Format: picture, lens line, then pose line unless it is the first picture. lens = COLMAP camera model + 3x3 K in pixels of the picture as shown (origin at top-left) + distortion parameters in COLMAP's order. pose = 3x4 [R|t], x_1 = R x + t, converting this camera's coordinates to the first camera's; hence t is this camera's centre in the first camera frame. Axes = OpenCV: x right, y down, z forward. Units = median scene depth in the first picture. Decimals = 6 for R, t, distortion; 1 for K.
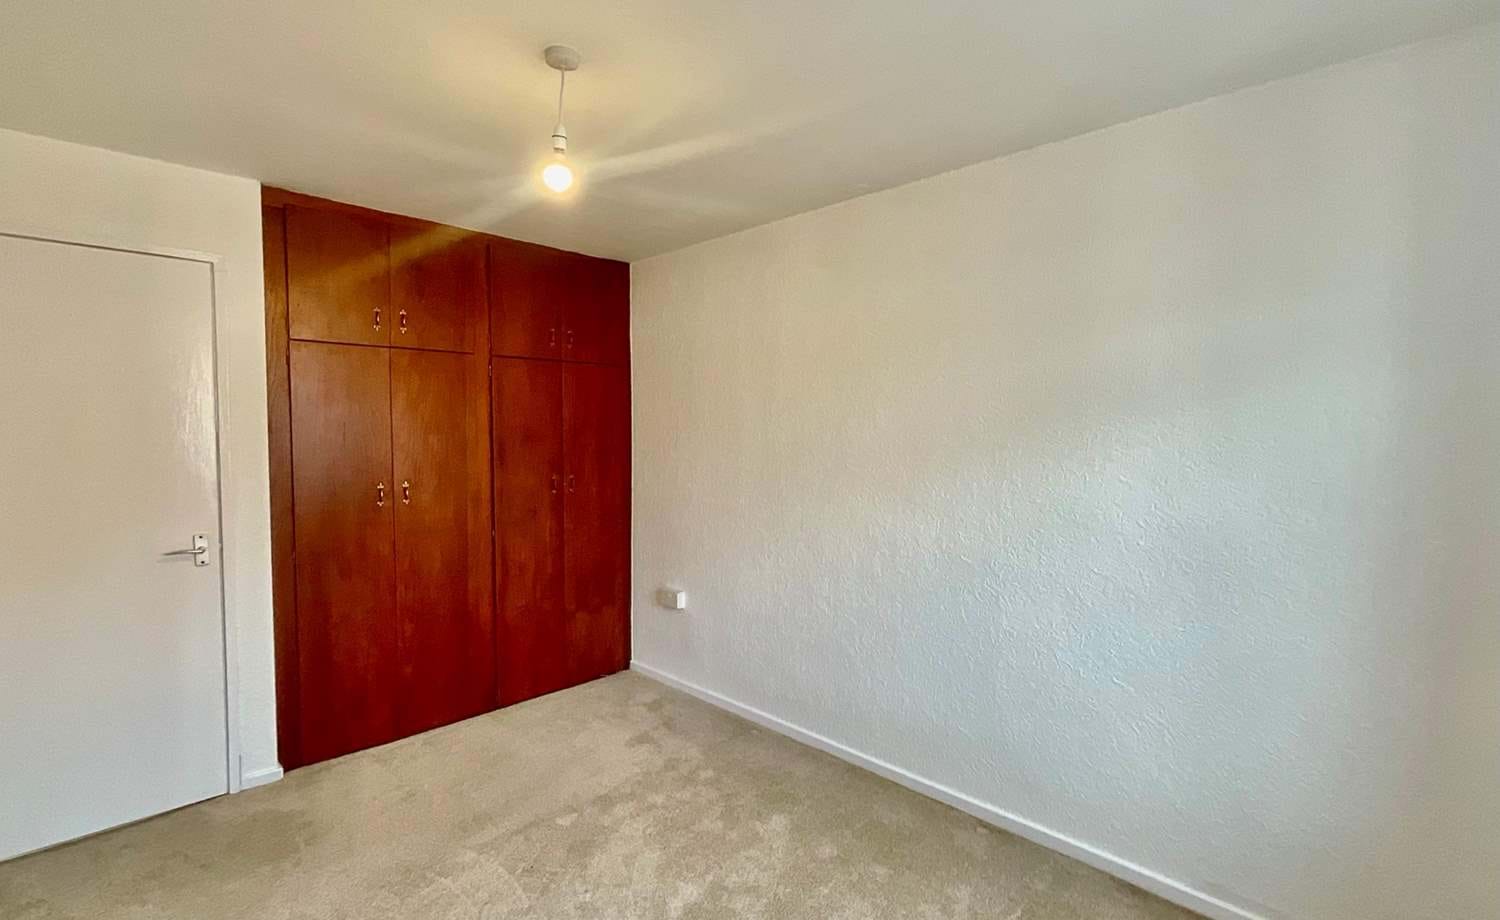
lens RADIAL K [[726.5, 0, 750.0], [0, 726.5, 460.0], [0, 0, 1]] dist [0.000653, 0.000139]
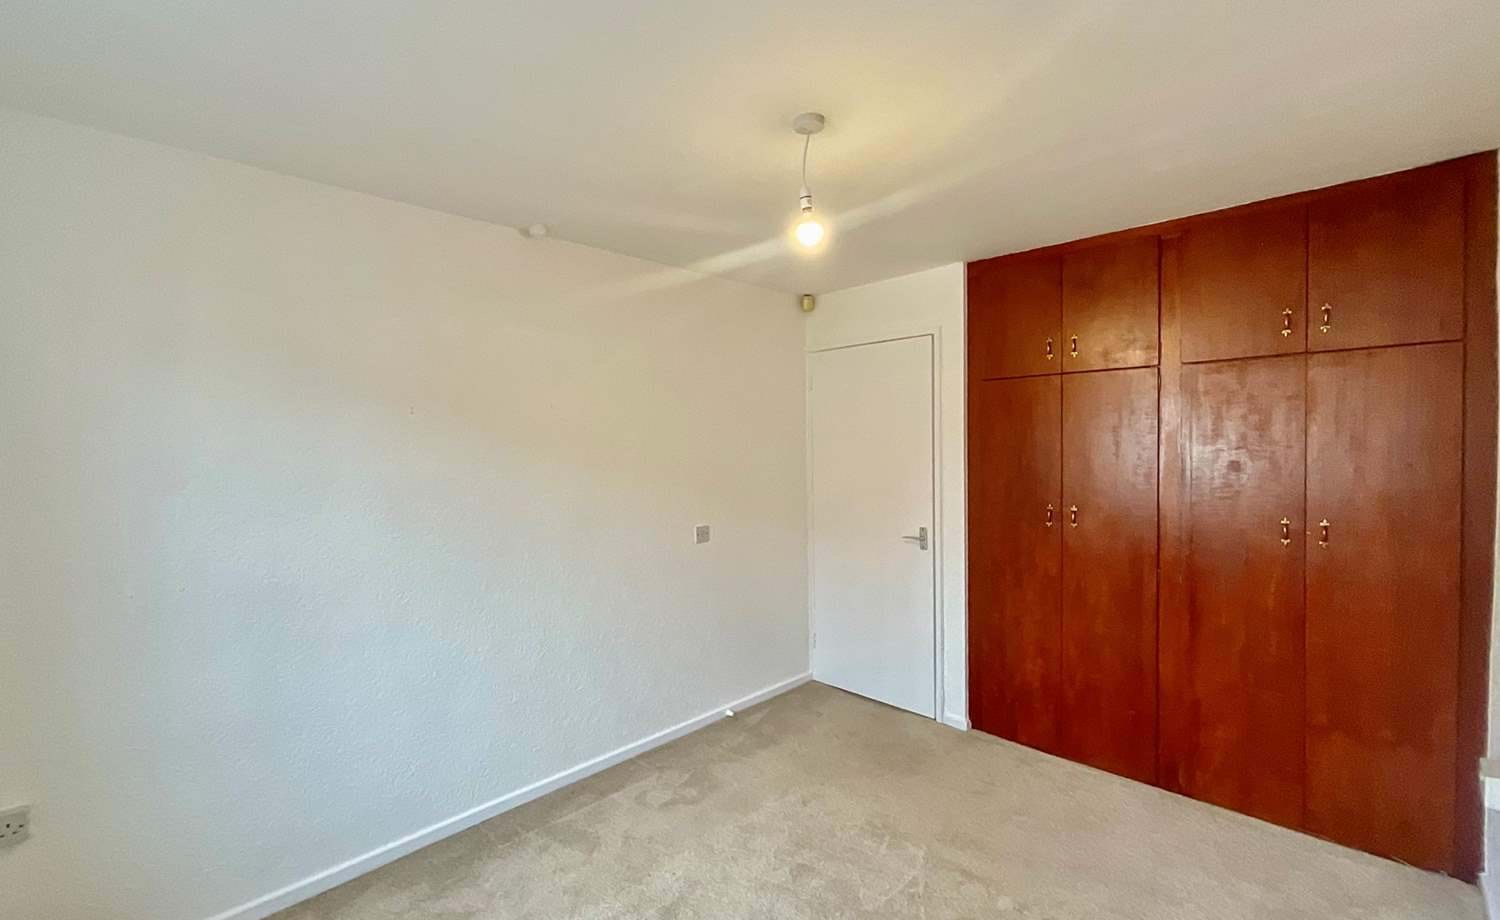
lens RADIAL K [[653.9, 0, 740.7], [0, 653.9, 462.9], [0, 0, 1]] dist [0.001051, 0.000137]
pose [[-0.017818, 0.032348, -0.999318, 0.485471], [-0.033689, 0.998890, 0.032935, -0.049791], [0.999274, 0.034253, -0.016708, 0.616050]]
